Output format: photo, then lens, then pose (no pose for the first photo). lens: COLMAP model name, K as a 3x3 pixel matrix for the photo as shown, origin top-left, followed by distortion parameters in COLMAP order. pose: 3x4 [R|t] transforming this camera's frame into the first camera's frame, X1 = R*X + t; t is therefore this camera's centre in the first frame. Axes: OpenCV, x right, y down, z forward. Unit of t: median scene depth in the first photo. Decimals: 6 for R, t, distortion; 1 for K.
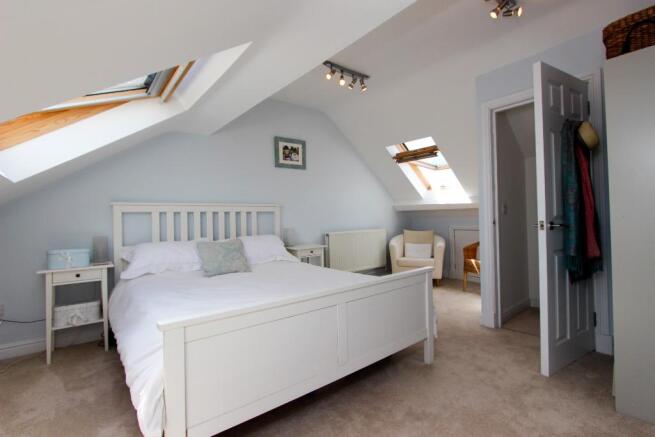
lens RADIAL K [[304.3, 0, 328.6], [0, 304.3, 218.4], [0, 0, 1]] dist [-0.015576, 0.001927]
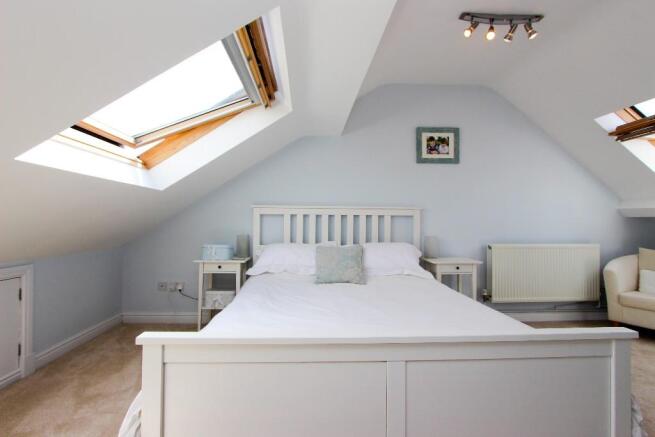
lens RADIAL K [[304.3, 0, 324.8], [0, 304.3, 215.2], [0, 0, 1]] dist [-0.015576, 0.001927]
pose [[0.803639, 0.013469, -0.594965, 0.147258], [-0.025399, 0.999609, -0.011678, -0.007927], [0.594575, 0.024497, 0.803667, 0.194055]]
